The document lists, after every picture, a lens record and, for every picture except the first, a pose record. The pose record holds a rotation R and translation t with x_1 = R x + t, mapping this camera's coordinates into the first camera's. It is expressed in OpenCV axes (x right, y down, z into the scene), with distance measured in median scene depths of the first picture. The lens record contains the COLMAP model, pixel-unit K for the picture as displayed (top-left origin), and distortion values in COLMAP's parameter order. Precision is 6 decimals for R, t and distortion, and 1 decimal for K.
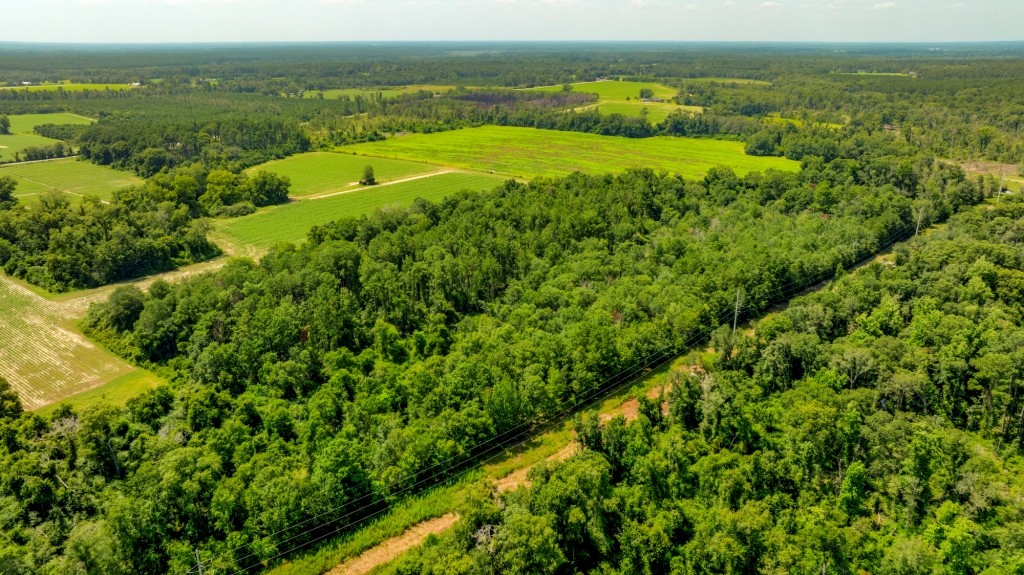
lens RADIAL K [[701.8, 0, 511.2], [0, 701.8, 287.7], [0, 0, 1]] dist [-0.008334, 0.001144]
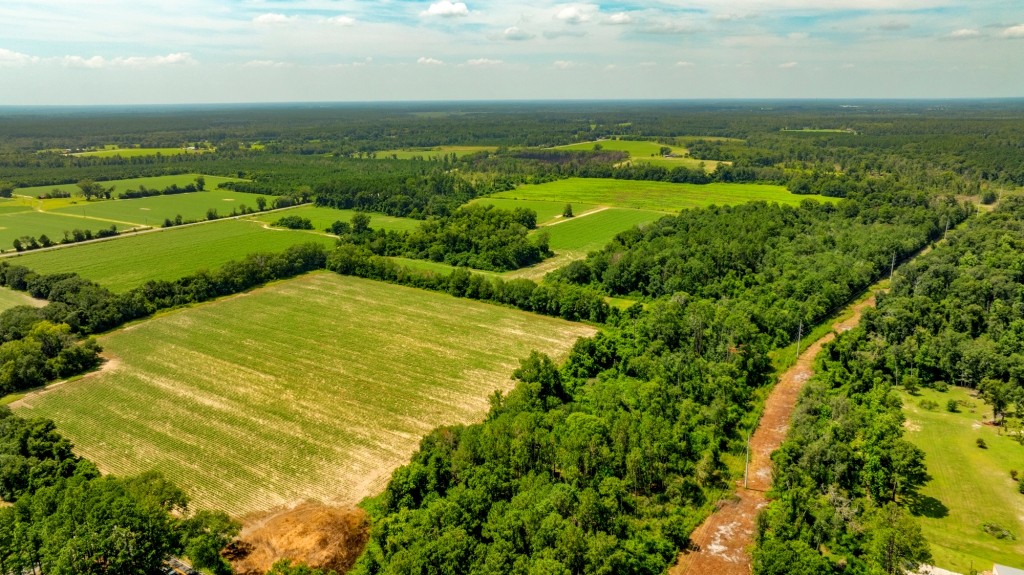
lens RADIAL K [[701.8, 0, 512.6], [0, 701.8, 287.0], [0, 0, 1]] dist [-0.008334, 0.001144]
pose [[0.995212, -0.032297, 0.092252, -0.266526], [0.039385, 0.996324, -0.076073, 0.059897], [-0.089456, 0.079342, 0.992826, -0.242568]]
